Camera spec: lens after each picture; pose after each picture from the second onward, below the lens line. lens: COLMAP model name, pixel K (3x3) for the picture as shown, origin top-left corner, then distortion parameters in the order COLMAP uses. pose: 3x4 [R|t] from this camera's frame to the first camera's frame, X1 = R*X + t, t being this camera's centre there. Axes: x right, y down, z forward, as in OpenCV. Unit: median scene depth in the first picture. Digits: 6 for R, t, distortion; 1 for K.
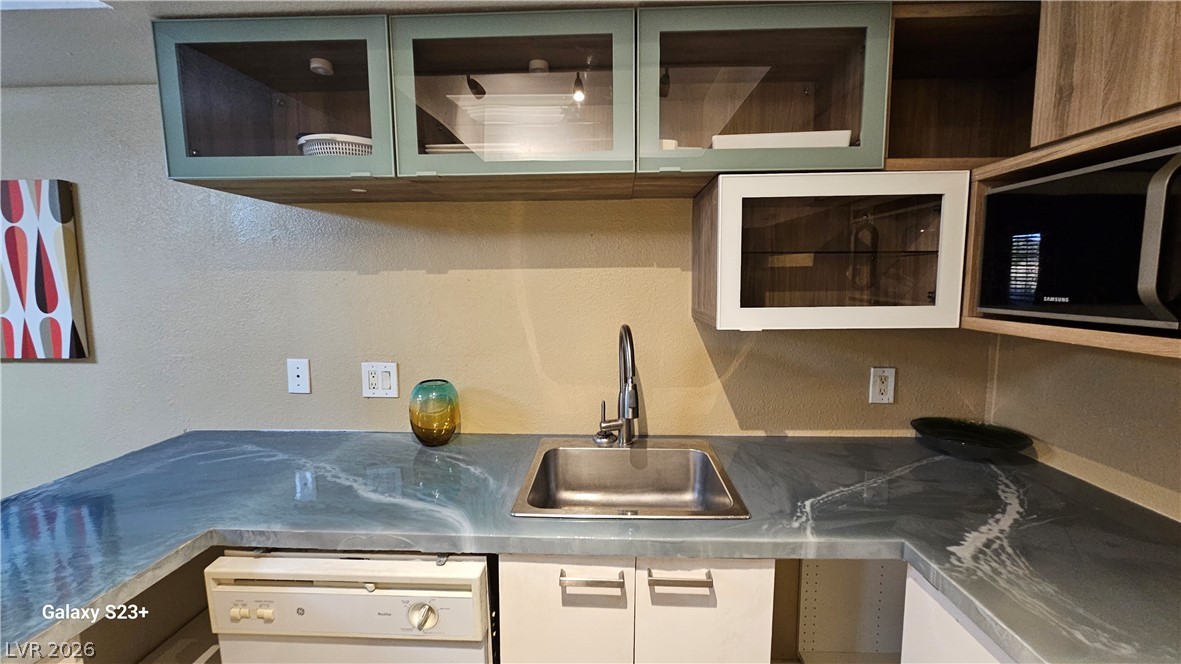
lens RADIAL K [[483.7, 0, 593.6], [0, 483.7, 327.4], [0, 0, 1]] dist [-0.003702, 0.001060]
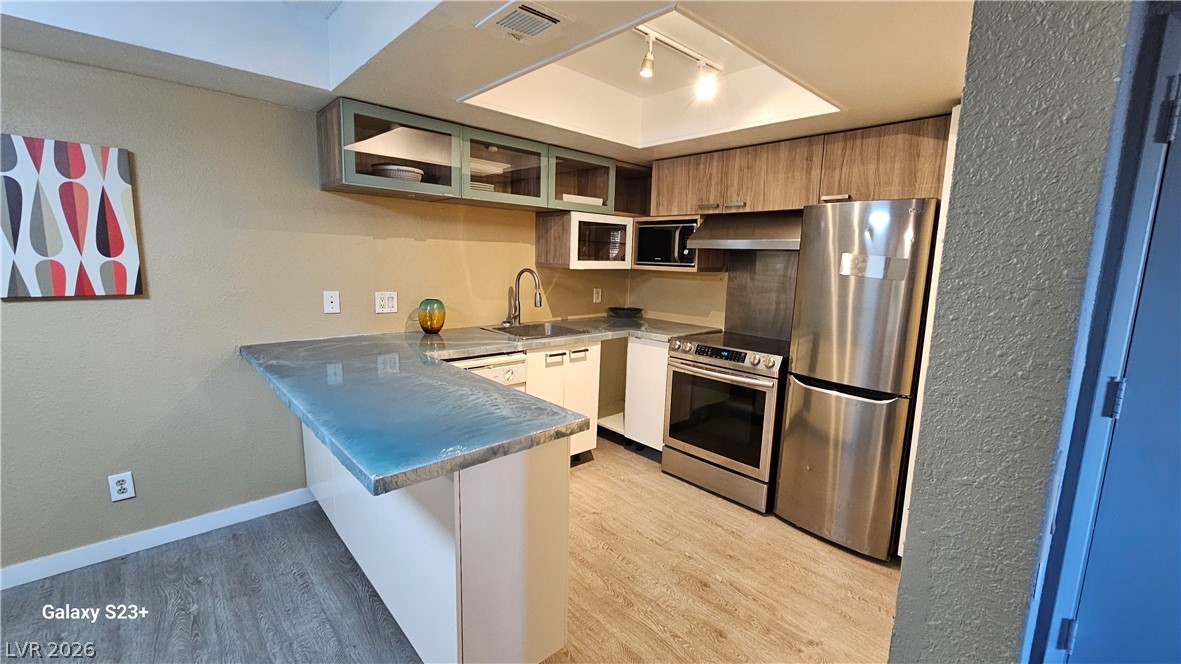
lens RADIAL K [[483.7, 0, 594.5], [0, 483.7, 324.8], [0, 0, 1]] dist [-0.003702, 0.001060]
pose [[0.705021, -0.071603, 0.705562, -1.529503], [0.037415, 0.997260, 0.063820, 0.144007], [-0.708198, -0.018596, 0.705769, -0.967178]]
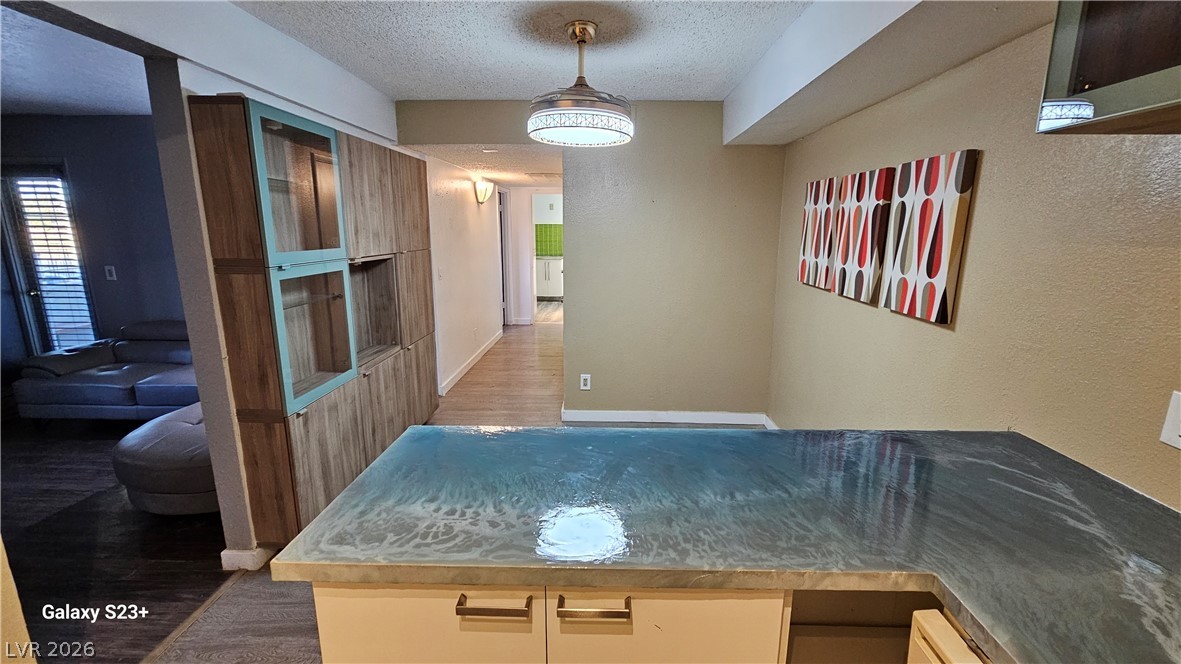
lens RADIAL K [[483.7, 0, 607.8], [0, 483.7, 329.4], [0, 0, 1]] dist [-0.003702, 0.001060]
pose [[0.027260, 0.209651, -0.977396, -0.073865], [-0.108355, 0.972618, 0.205604, -0.084413], [0.993738, 0.100301, 0.049230, 0.305404]]
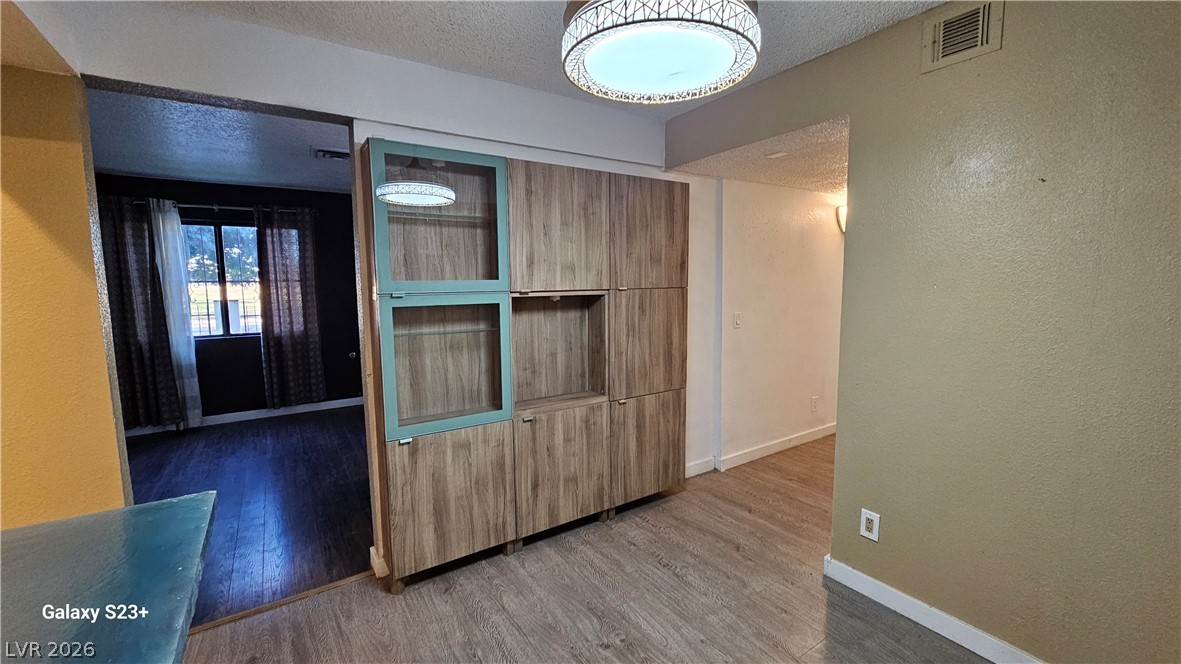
lens RADIAL K [[483.7, 0, 600.7], [0, 483.7, 329.1], [0, 0, 1]] dist [-0.003702, 0.001060]
pose [[-0.806527, 0.071549, -0.586851, -1.307418], [-0.045658, 0.982147, 0.182491, -0.056433], [0.589431, 0.173978, -0.788862, 1.020396]]
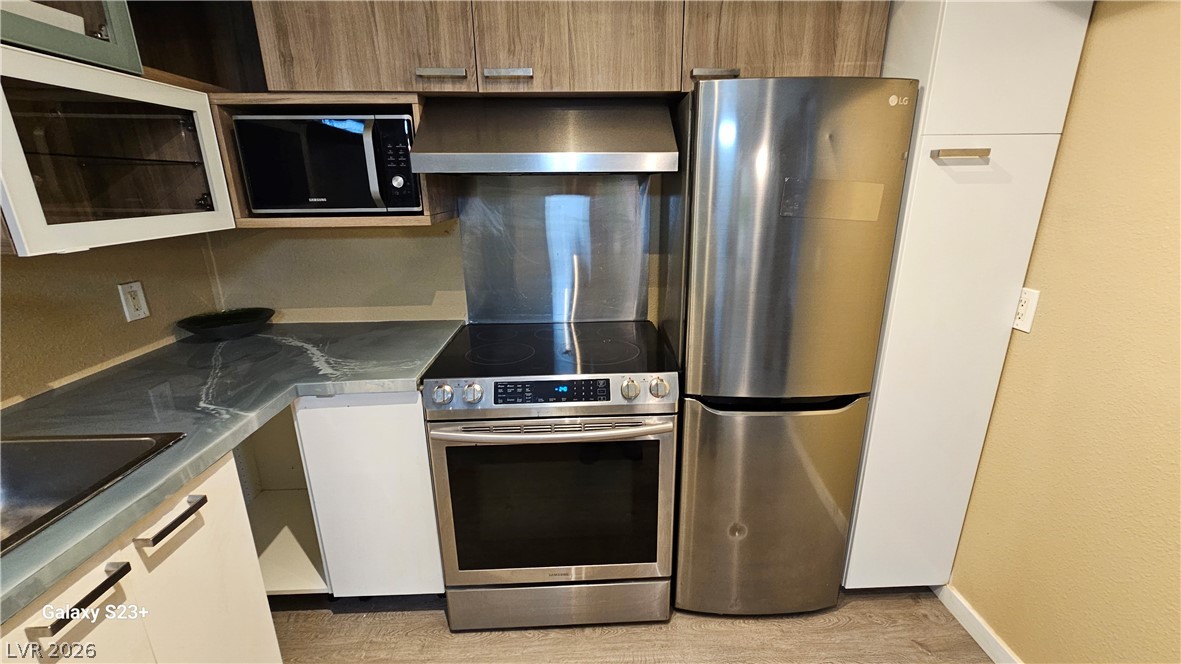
lens RADIAL K [[483.7, 0, 601.5], [0, 483.7, 328.8], [0, 0, 1]] dist [-0.003702, 0.001060]
pose [[-0.081439, -0.281104, 0.956216, -0.561582], [0.107980, 0.951267, 0.288845, -0.009045], [-0.990812, 0.126776, -0.047117, 0.147098]]
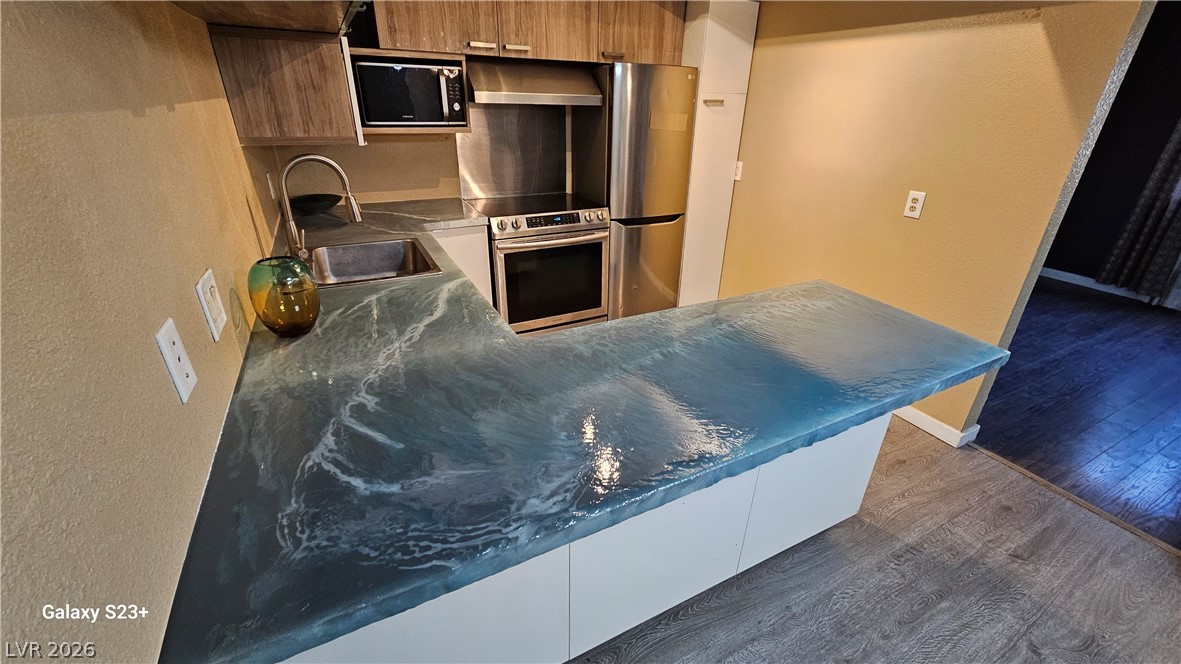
lens RADIAL K [[483.7, 0, 600.9], [0, 483.7, 333.3], [0, 0, 1]] dist [-0.003702, 0.001060]
pose [[-0.501765, -0.385647, 0.774279, -1.589851], [0.063477, 0.876287, 0.477590, -0.160905], [-0.862672, 0.288787, -0.415210, 1.136859]]
